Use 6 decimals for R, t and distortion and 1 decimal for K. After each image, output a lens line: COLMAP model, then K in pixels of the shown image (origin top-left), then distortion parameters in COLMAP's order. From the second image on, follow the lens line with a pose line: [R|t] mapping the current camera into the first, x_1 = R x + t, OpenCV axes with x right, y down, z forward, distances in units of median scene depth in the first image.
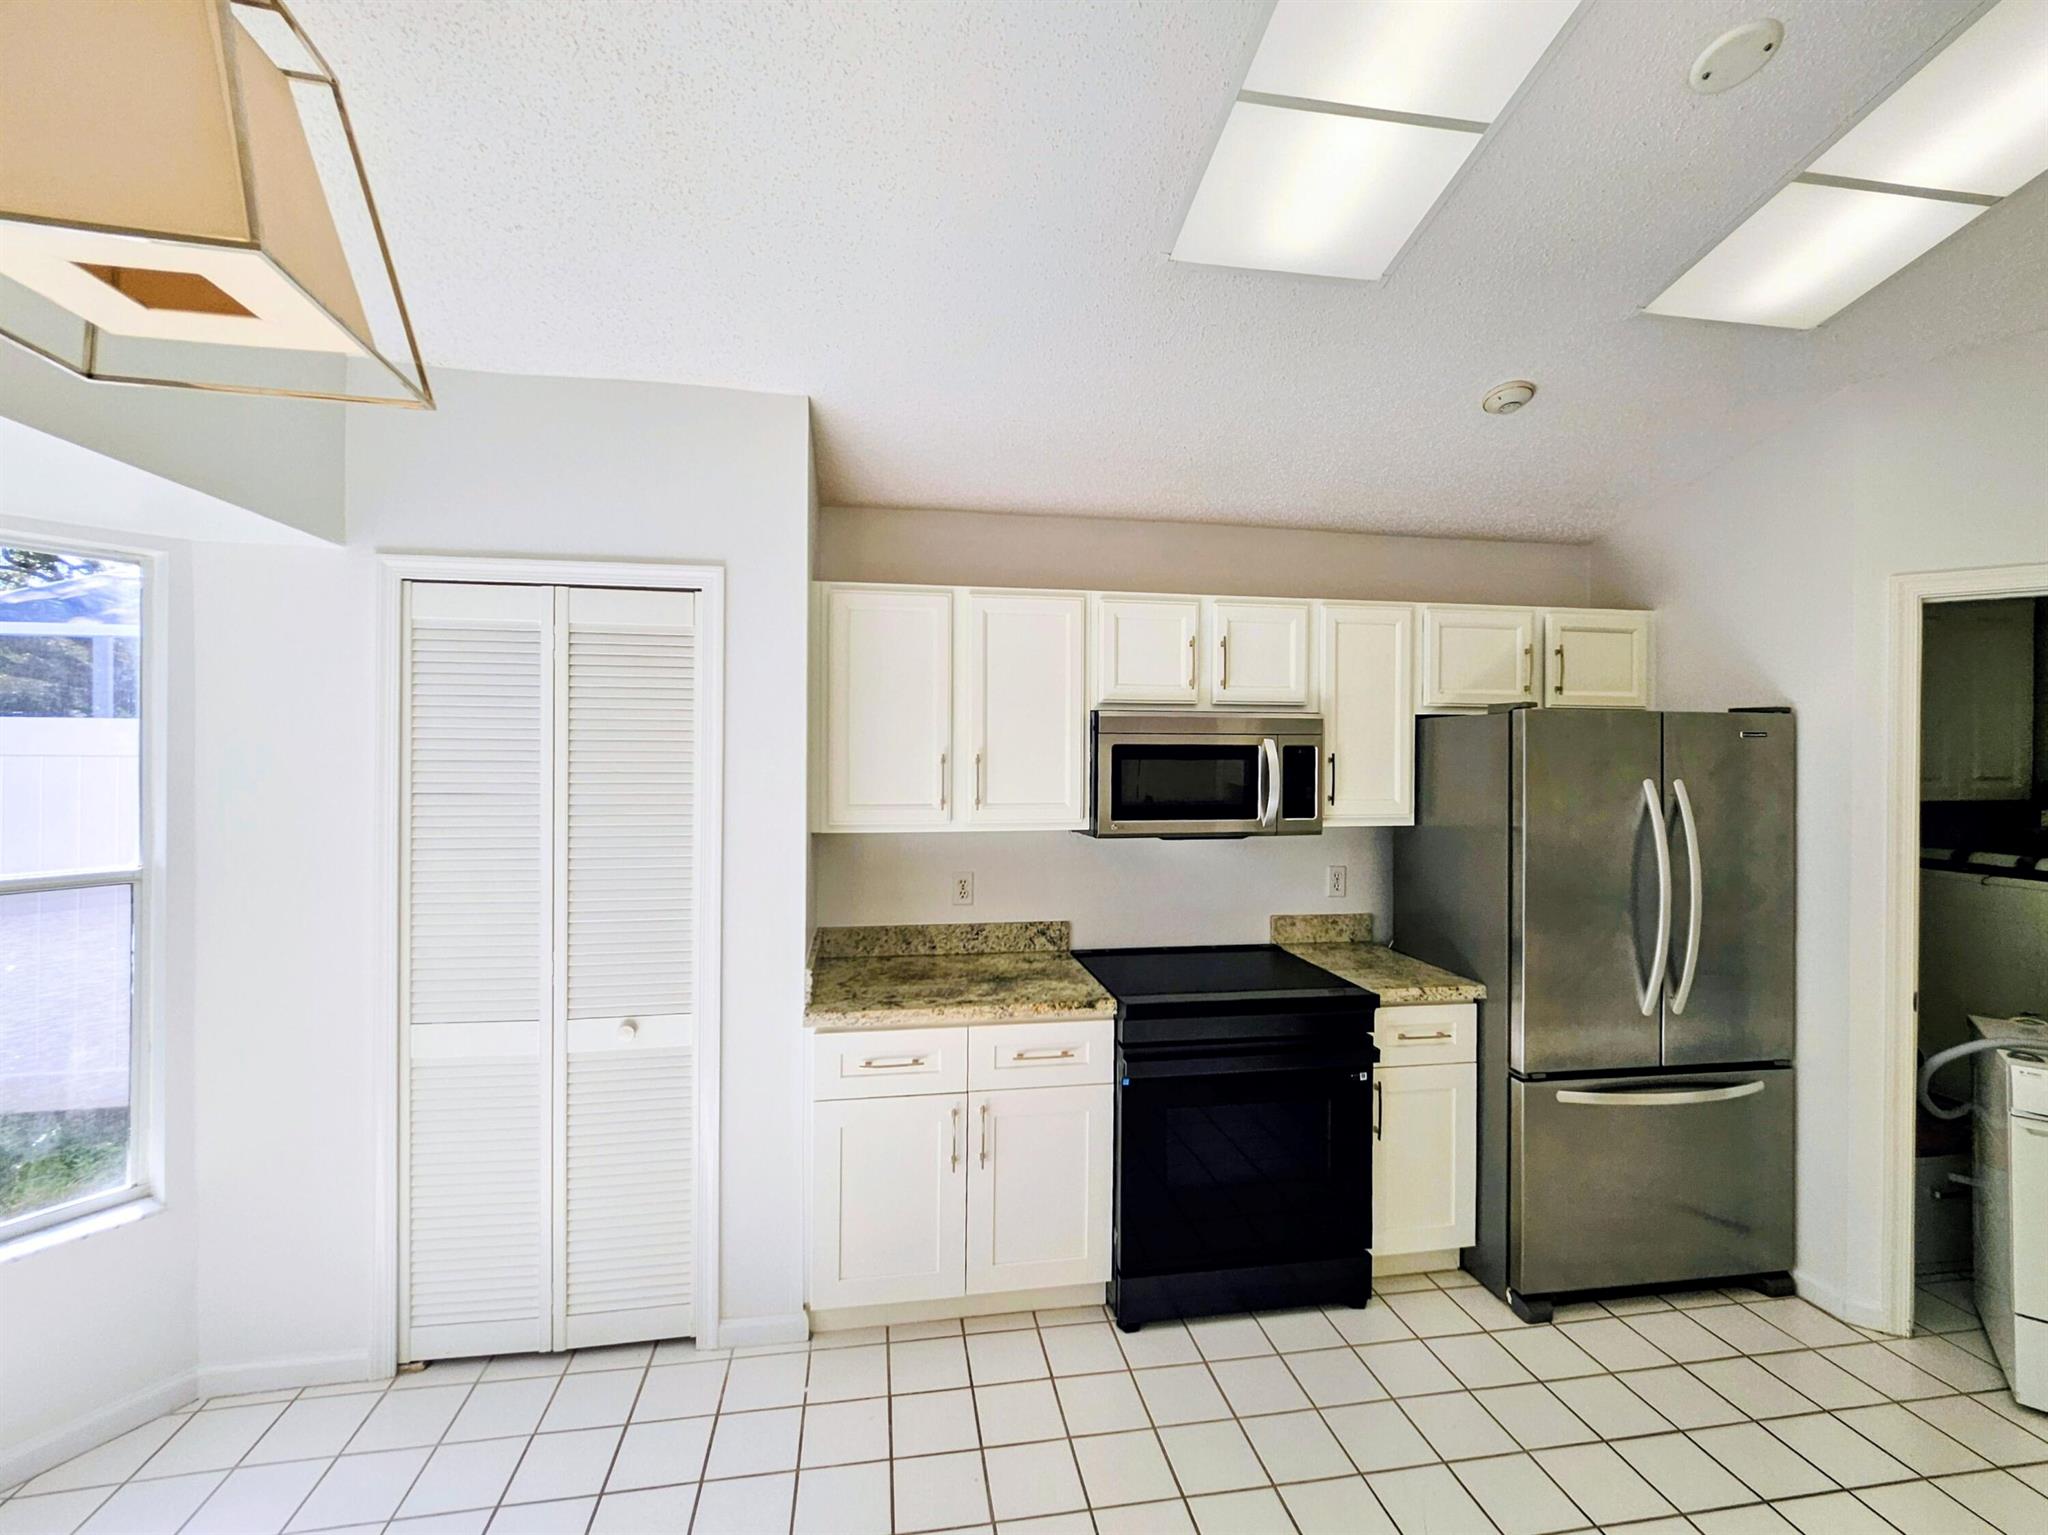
lens RADIAL K [[905.9, 0, 1019.8], [0, 905.9, 754.9], [0, 0, 1]] dist [0.001662, 0.000593]
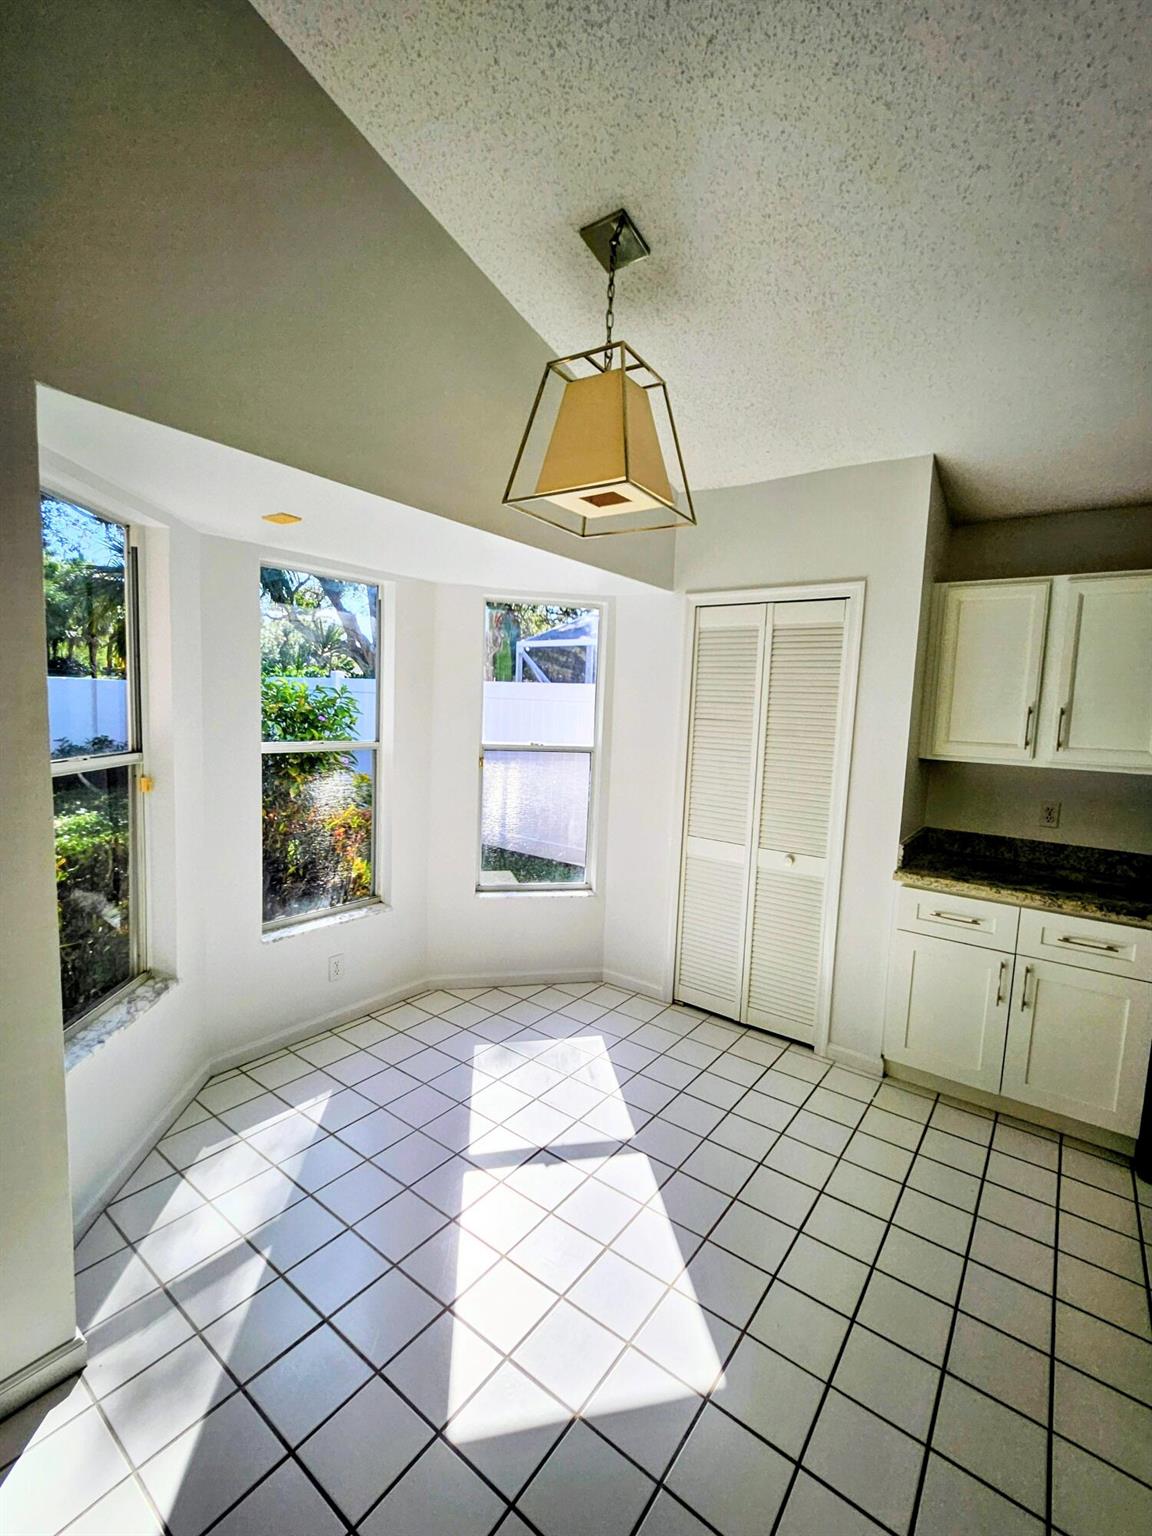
lens RADIAL K [[666.7, 0, 581.9], [0, 666.7, 766.9], [0, 0, 1]] dist [-0.000114, -0.000157]
pose [[0.693989, 0.089990, -0.714340, 0.184355], [-0.040701, 0.995475, 0.085865, 0.032679], [0.718834, -0.030515, 0.694511, -0.160691]]
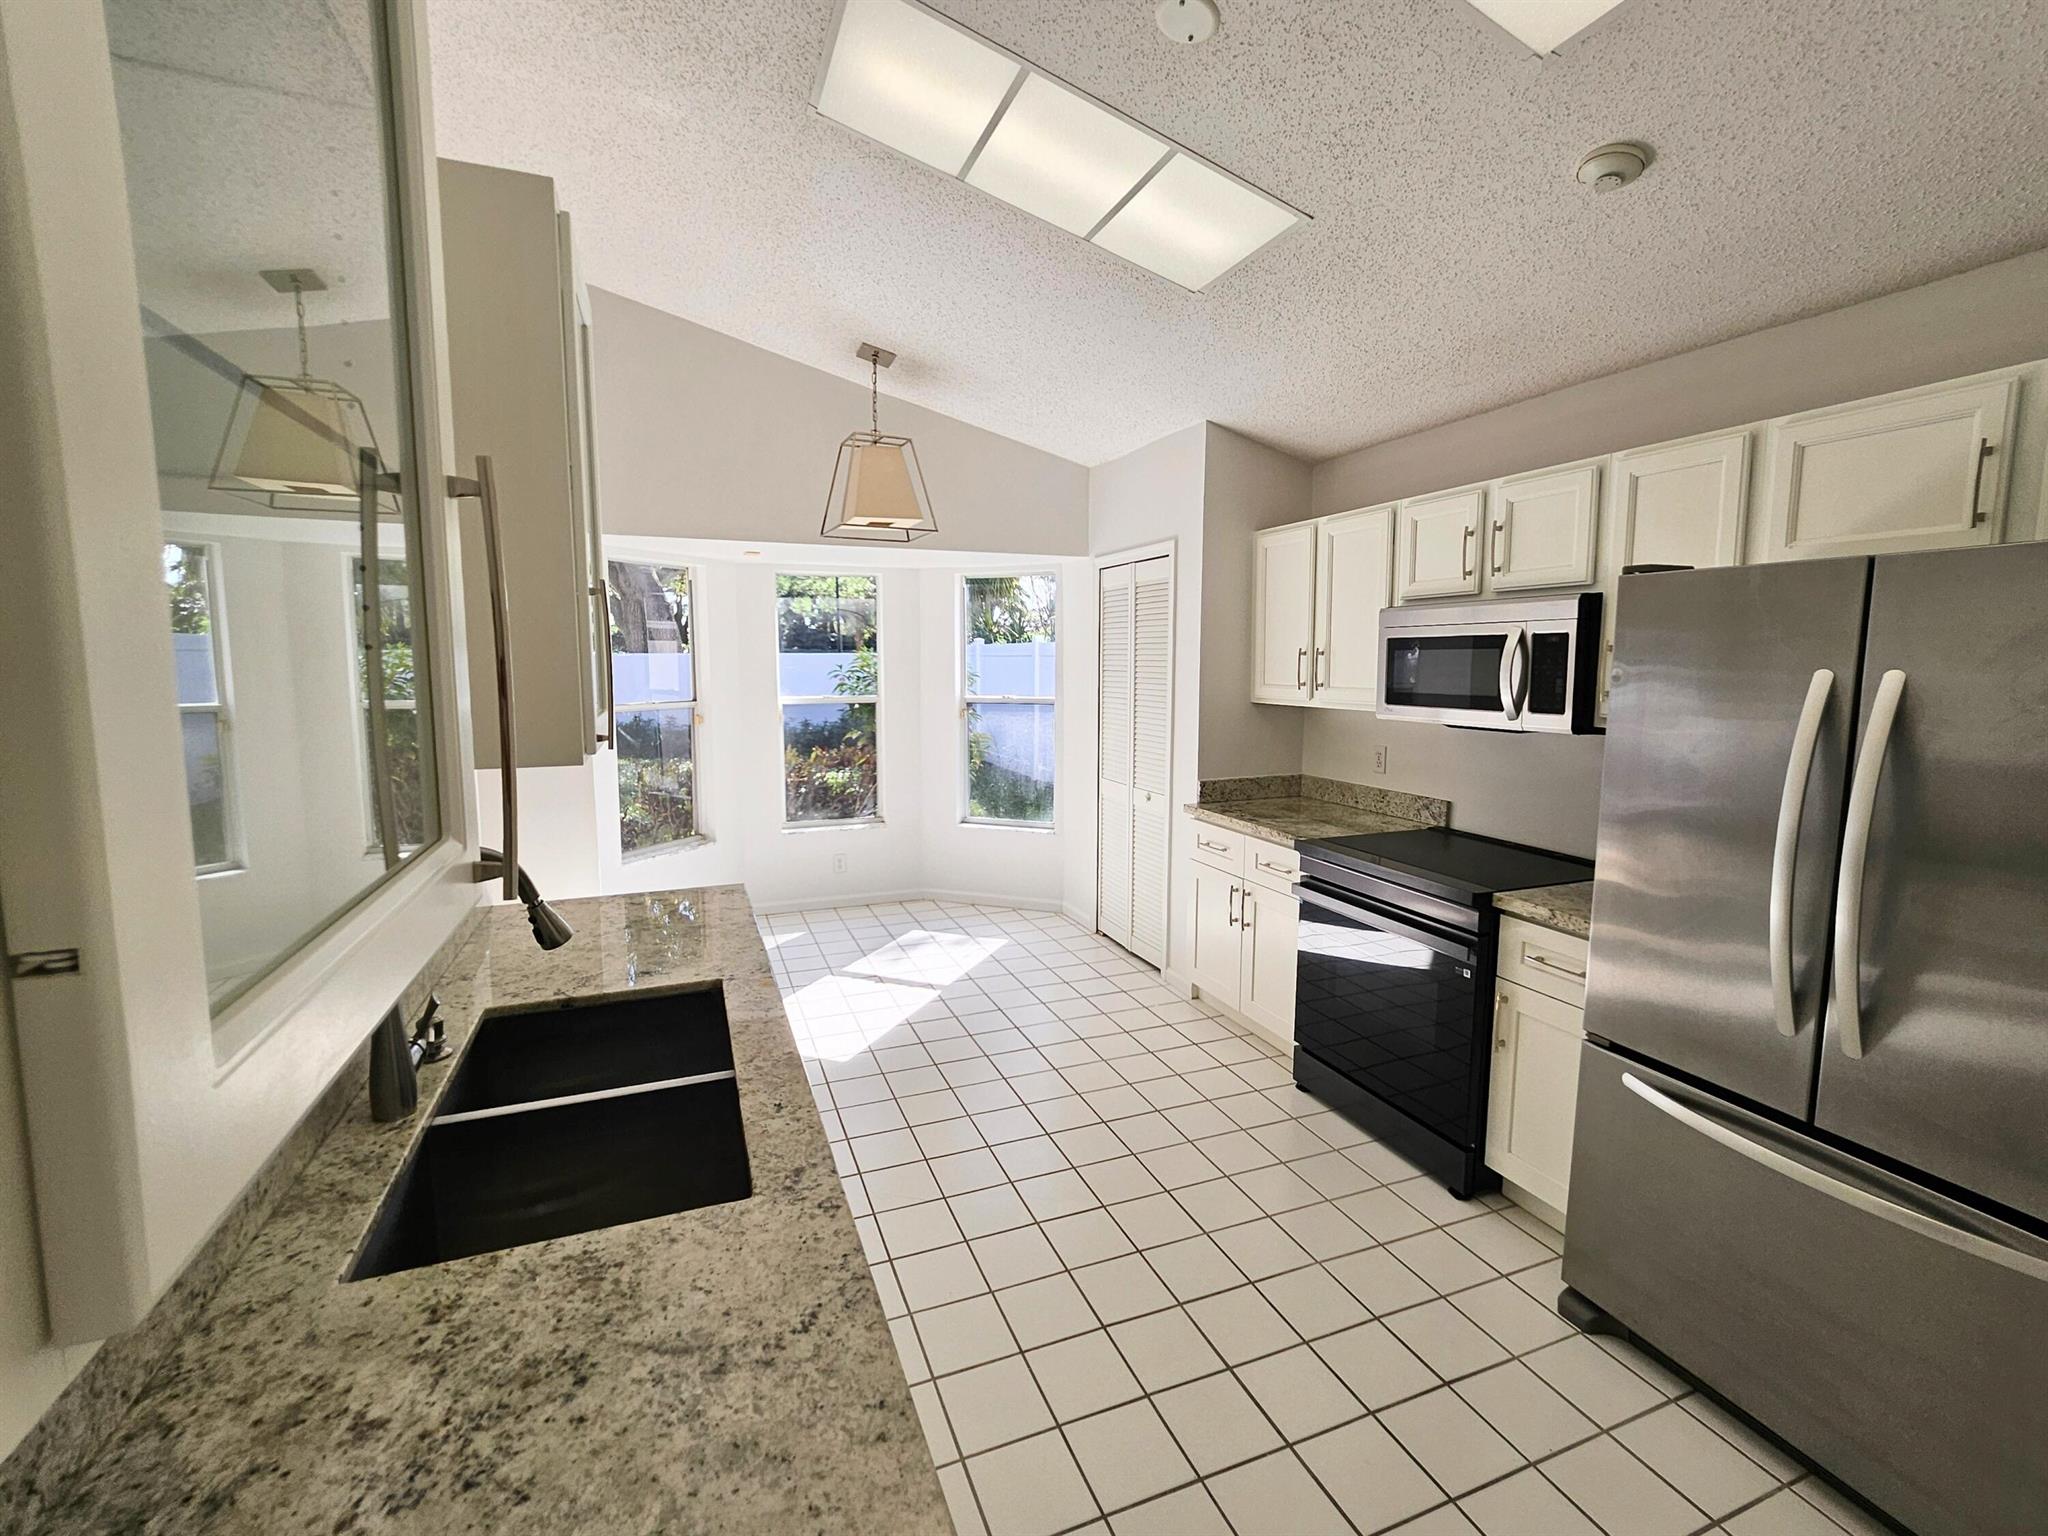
lens RADIAL K [[888.9, 0, 1019.7], [0, 888.9, 757.3], [0, 0, 1]] dist [-0.000114, -0.000157]
pose [[0.201011, 0.104077, -0.974044, 1.276971], [-0.000801, 0.994357, 0.106082, 0.023451], [0.979589, -0.020543, 0.199960, 0.365749]]
